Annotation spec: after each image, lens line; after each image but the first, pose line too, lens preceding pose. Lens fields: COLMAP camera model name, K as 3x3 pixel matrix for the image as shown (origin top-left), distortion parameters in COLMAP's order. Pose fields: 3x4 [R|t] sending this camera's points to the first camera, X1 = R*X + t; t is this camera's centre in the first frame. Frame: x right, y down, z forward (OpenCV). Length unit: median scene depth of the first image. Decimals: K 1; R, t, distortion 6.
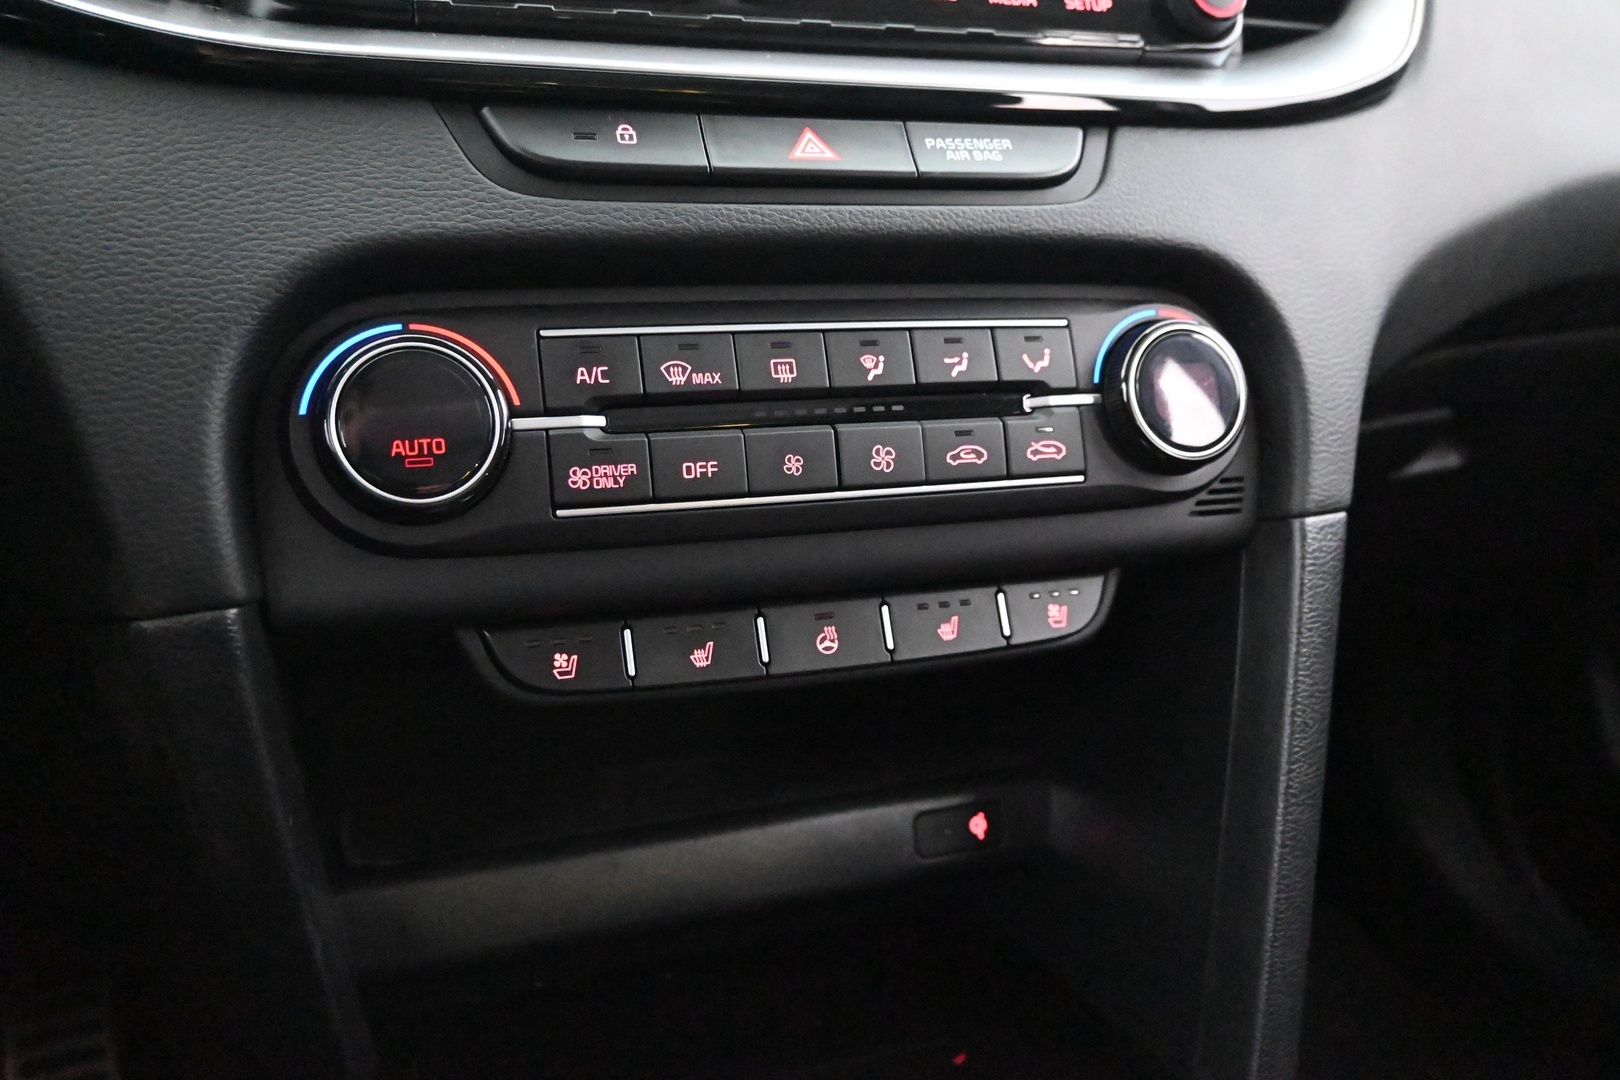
lens RADIAL K [[1346.6, 0, 810.0], [0, 1346.6, 540.0], [0, 0, 1]] dist [-0.001701, -0.001176]
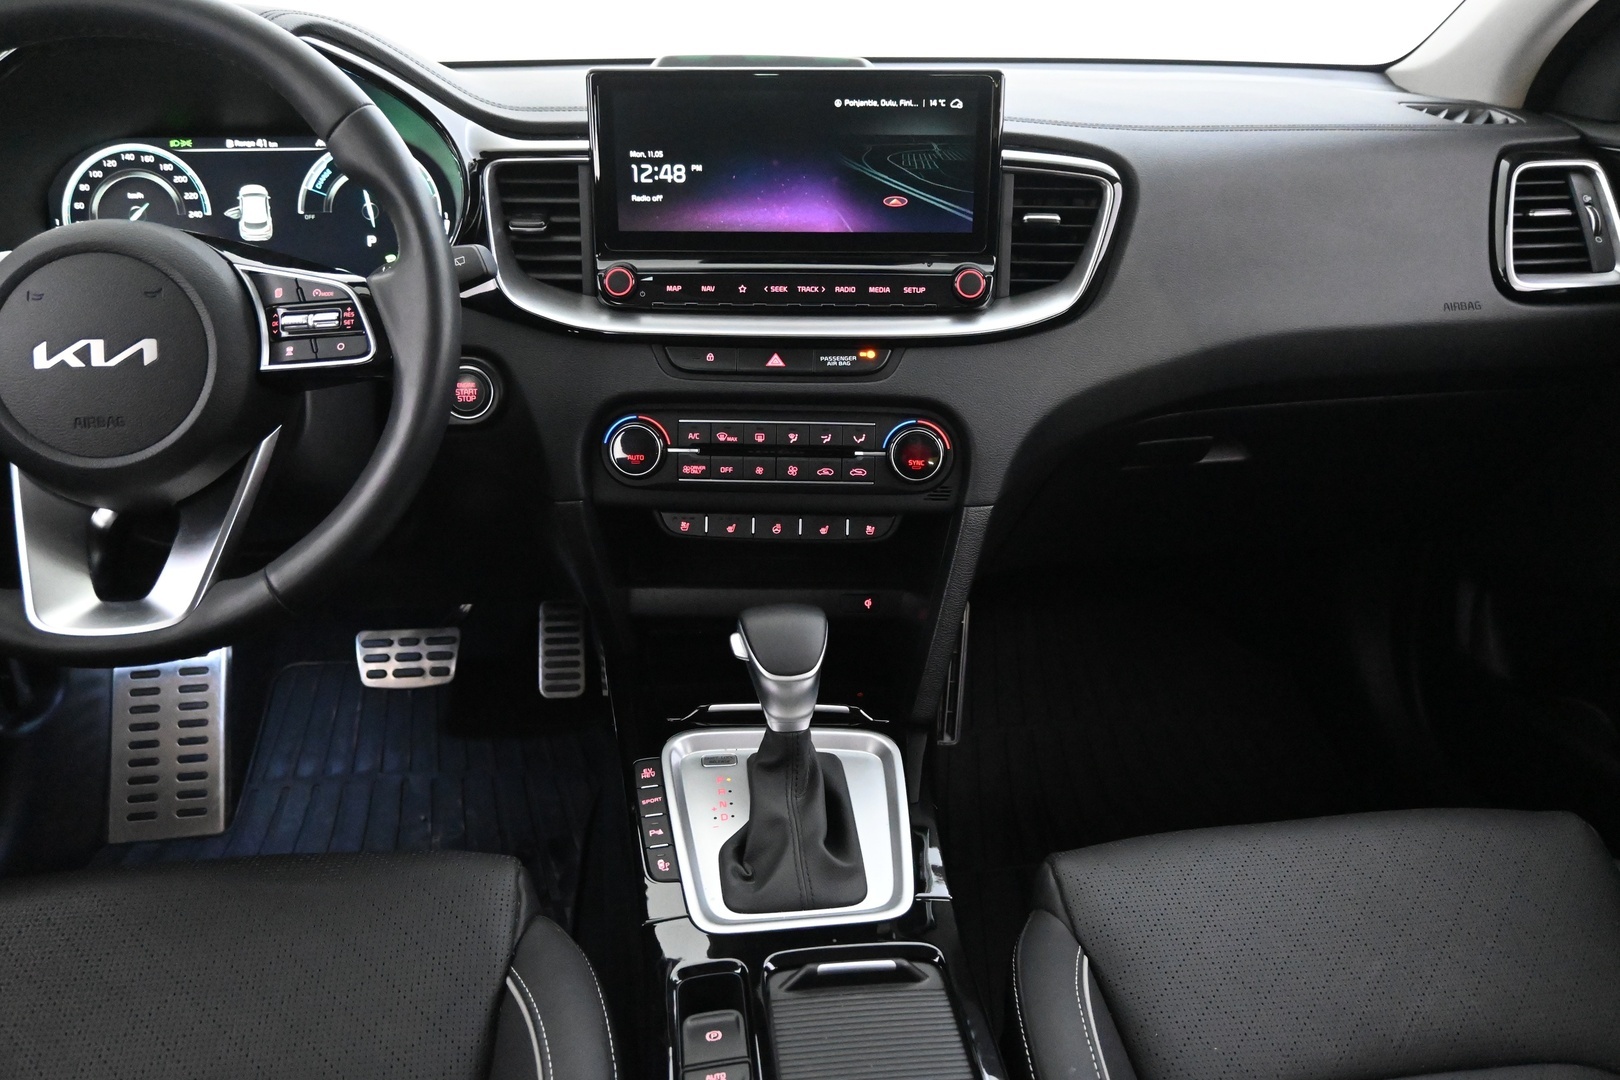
lens RADIAL K [[1258.0, 0, 810.0], [0, 1258.0, 540.0], [0, 0, 1]] dist [-0.009216, 0.003538]
pose [[0.927039, 0.153042, -0.342311, 1.050608], [-0.086247, 0.975468, 0.202545, -0.472782], [0.364911, -0.158243, 0.917496, -1.495710]]
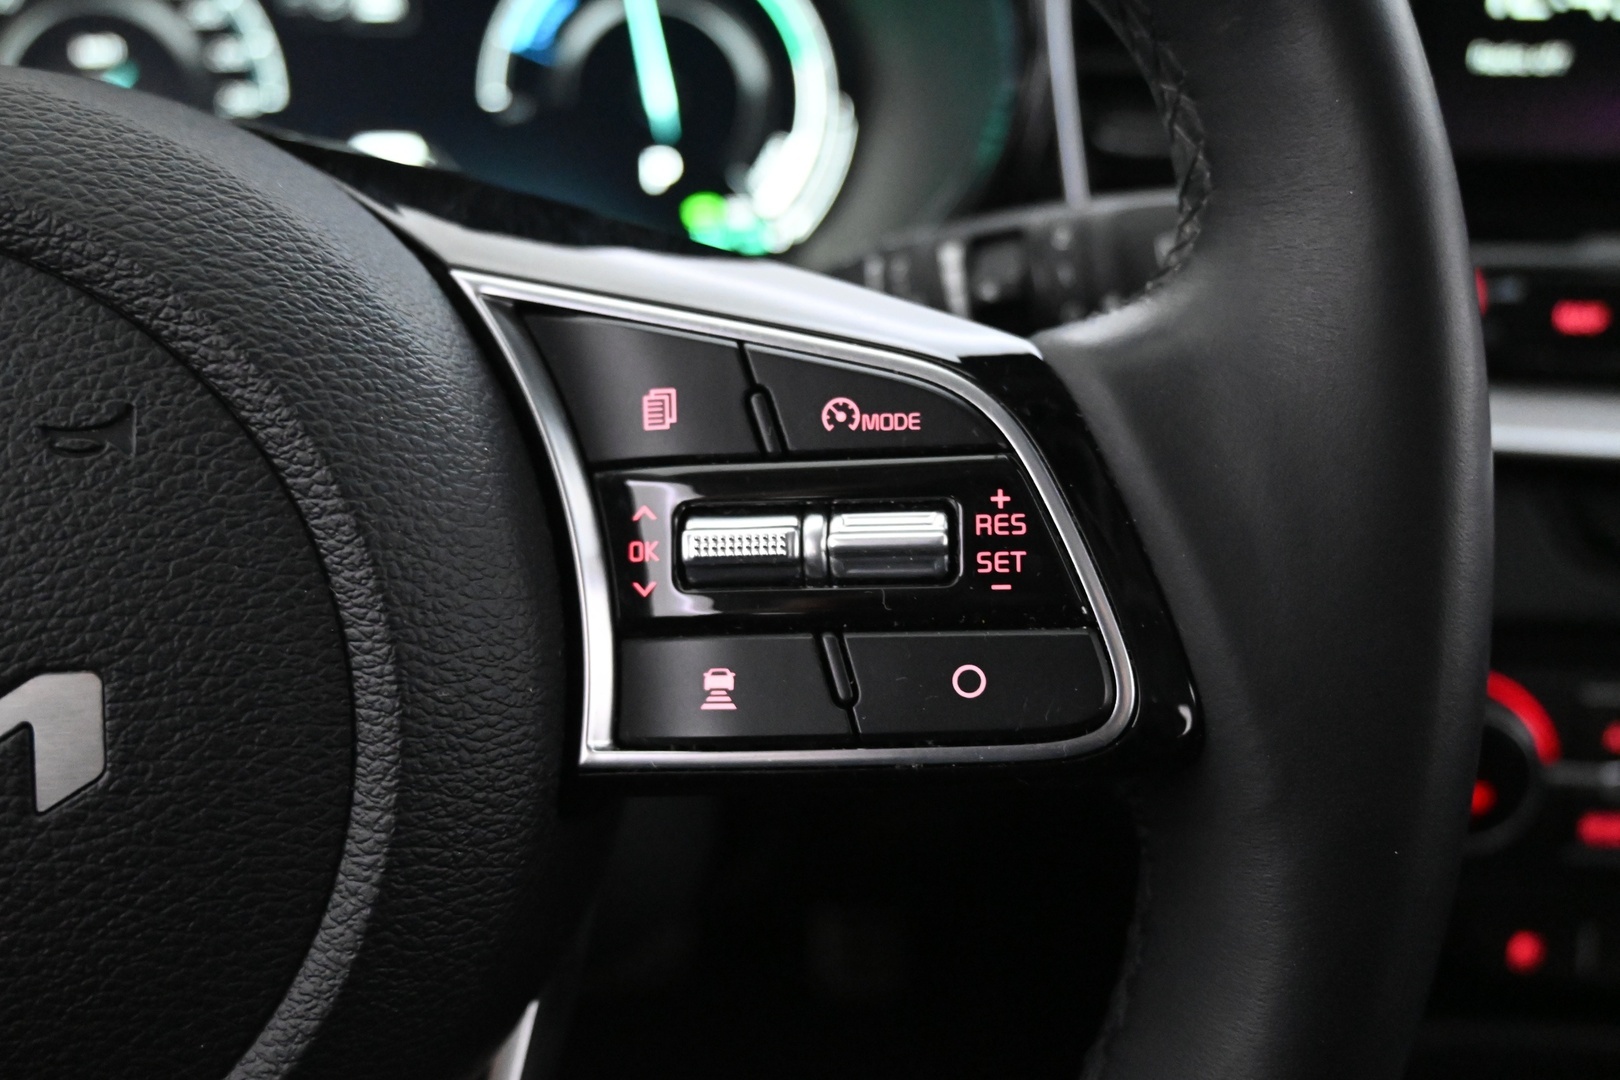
lens RADIAL K [[1377.4, 0, 810.0], [0, 1377.4, 540.0], [0, 0, 1]] dist [-0.004269, -0.003546]
pose [[0.908631, 0.183200, -0.375270, -0.357287], [-0.099148, 0.967580, 0.232291, -0.449480], [0.405659, -0.173860, 0.897337, -0.221582]]
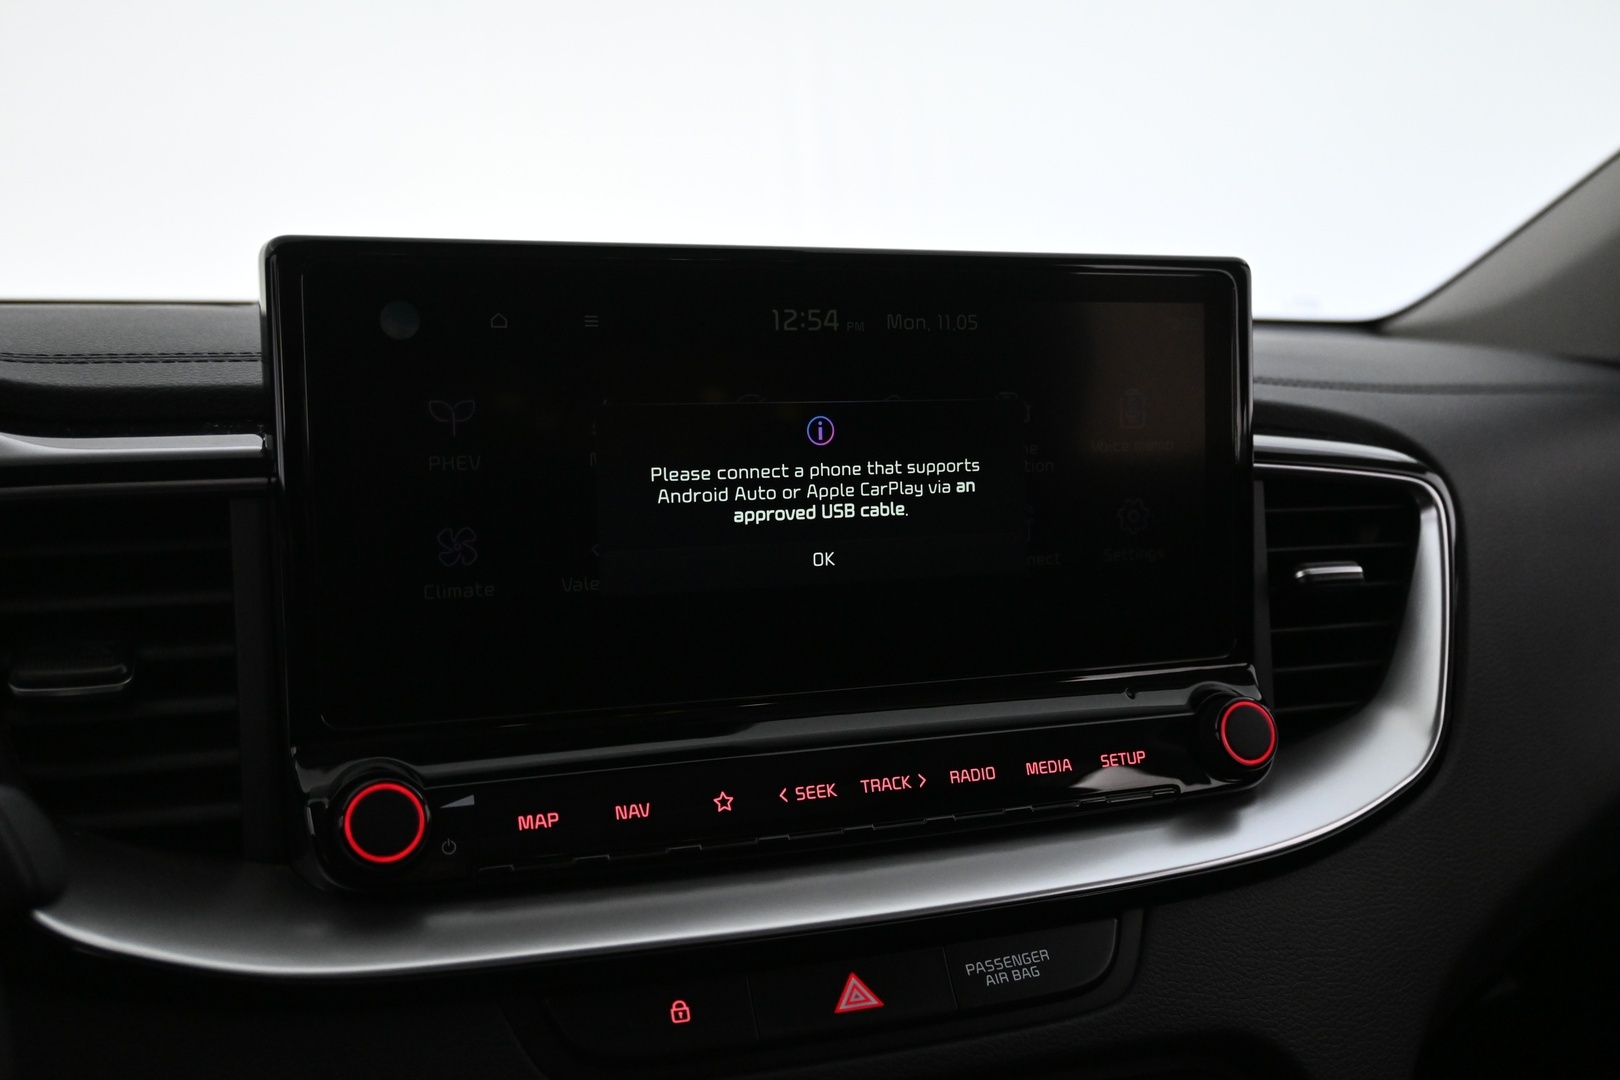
lens RADIAL K [[1565.4, 0, 810.0], [0, 1565.4, 540.0], [0, 0, 1]] dist [-0.007654, 0.007730]
pose [[0.999949, 0.009530, 0.003459, -0.042262], [-0.009220, 0.996715, -0.080461, -0.548309], [-0.004214, 0.080425, 0.996752, -0.227300]]
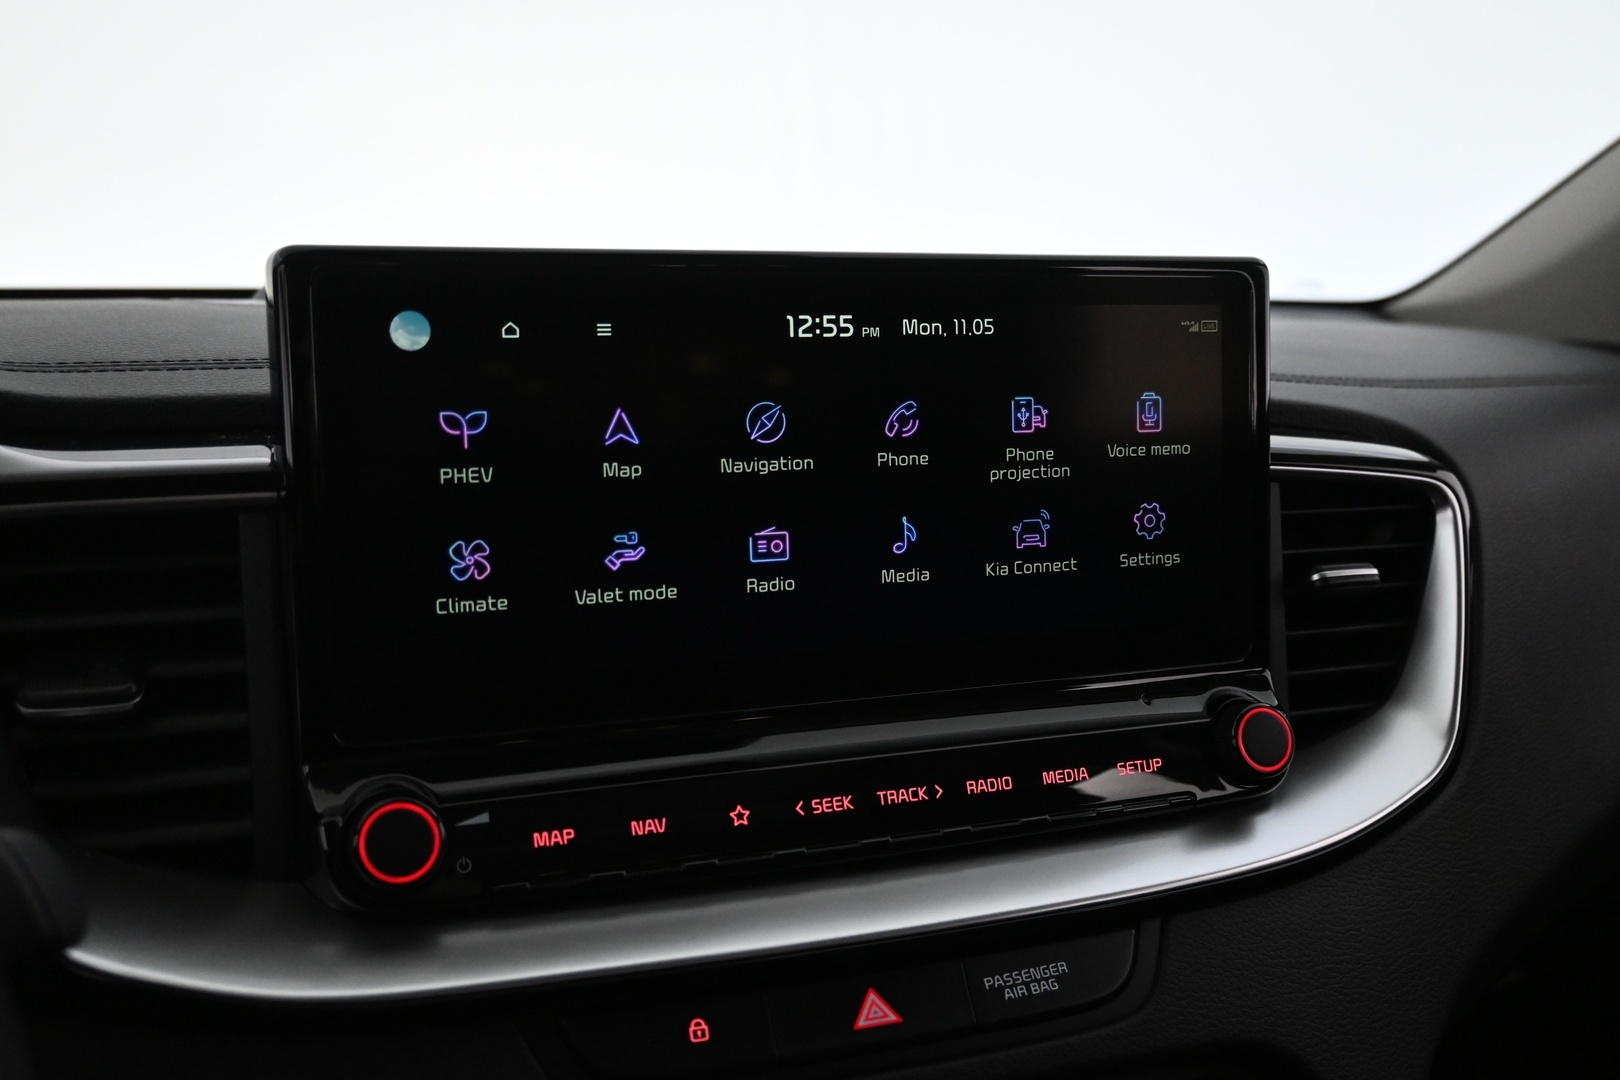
lens RADIAL K [[1565.4, 0, 810.0], [0, 1565.4, 540.0], [0, 0, 1]] dist [-0.007654, 0.007730]
pose [[0.999922, 0.007588, 0.009913, -0.063571], [-0.006995, 0.998258, -0.058576, -0.585834], [-0.010340, 0.058502, 0.998234, -0.214019]]
